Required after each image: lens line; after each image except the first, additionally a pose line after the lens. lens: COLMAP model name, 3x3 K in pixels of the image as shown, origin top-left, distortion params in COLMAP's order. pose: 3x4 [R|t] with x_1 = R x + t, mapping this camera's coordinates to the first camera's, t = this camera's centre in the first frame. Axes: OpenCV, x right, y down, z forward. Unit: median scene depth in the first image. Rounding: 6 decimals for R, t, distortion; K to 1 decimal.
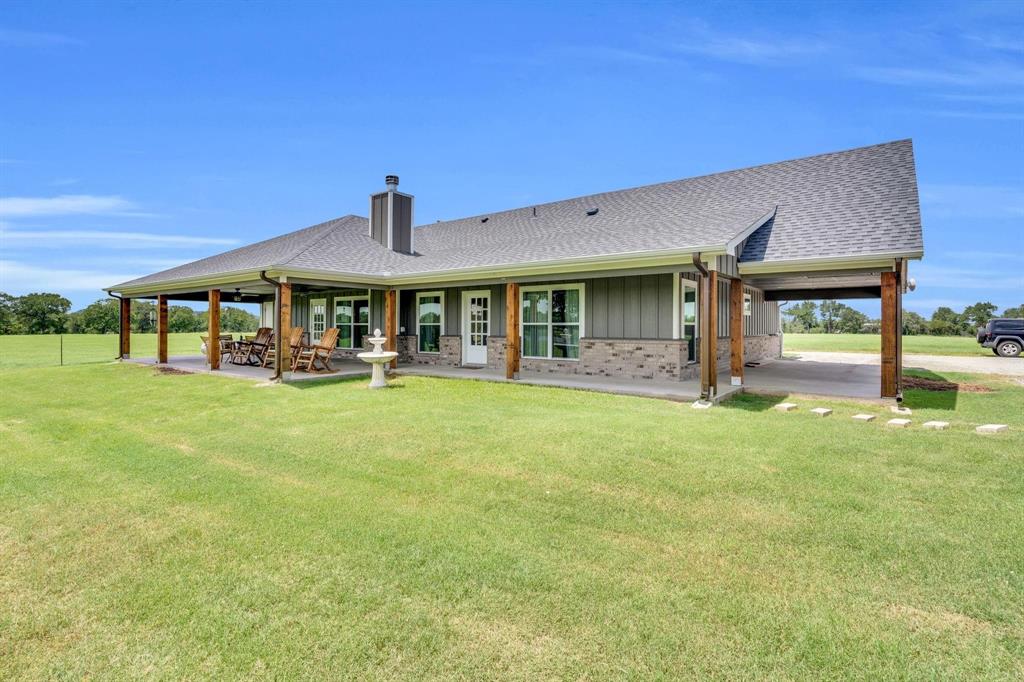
lens RADIAL K [[489.7, 0, 511.8], [0, 489.7, 329.5], [0, 0, 1]] dist [0.000290, -0.000069]
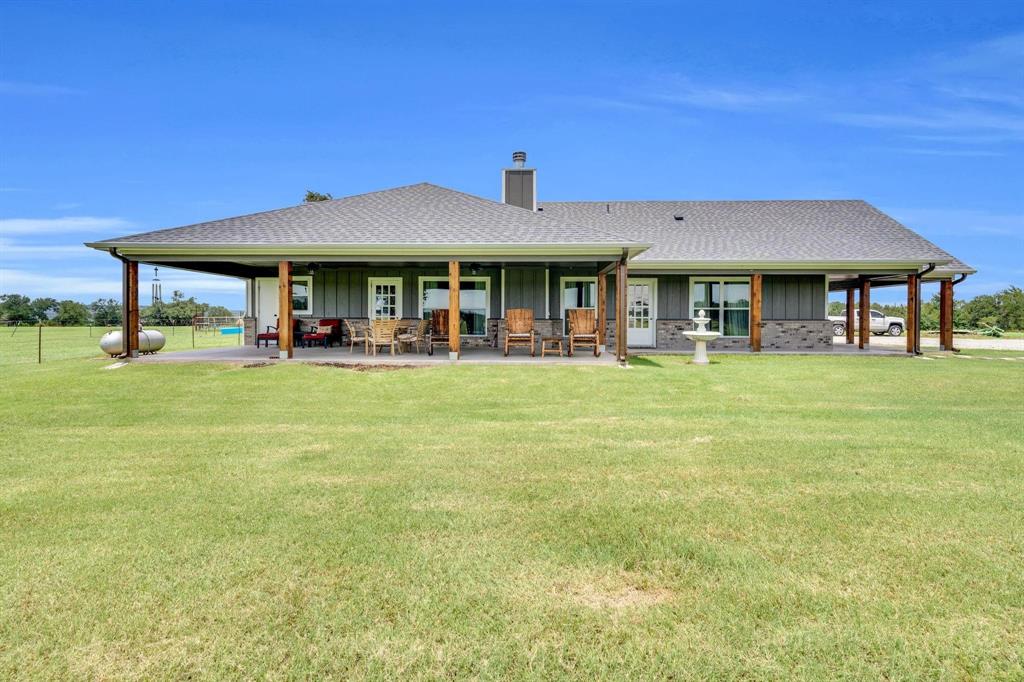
lens RADIAL K [[489.7, 0, 511.8], [0, 489.7, 329.5], [0, 0, 1]] dist [0.000290, -0.000069]
pose [[0.814601, -0.008412, 0.579961, -1.058117], [0.003640, 0.999949, 0.009391, 0.027312], [-0.580011, -0.005539, 0.814590, 0.310995]]
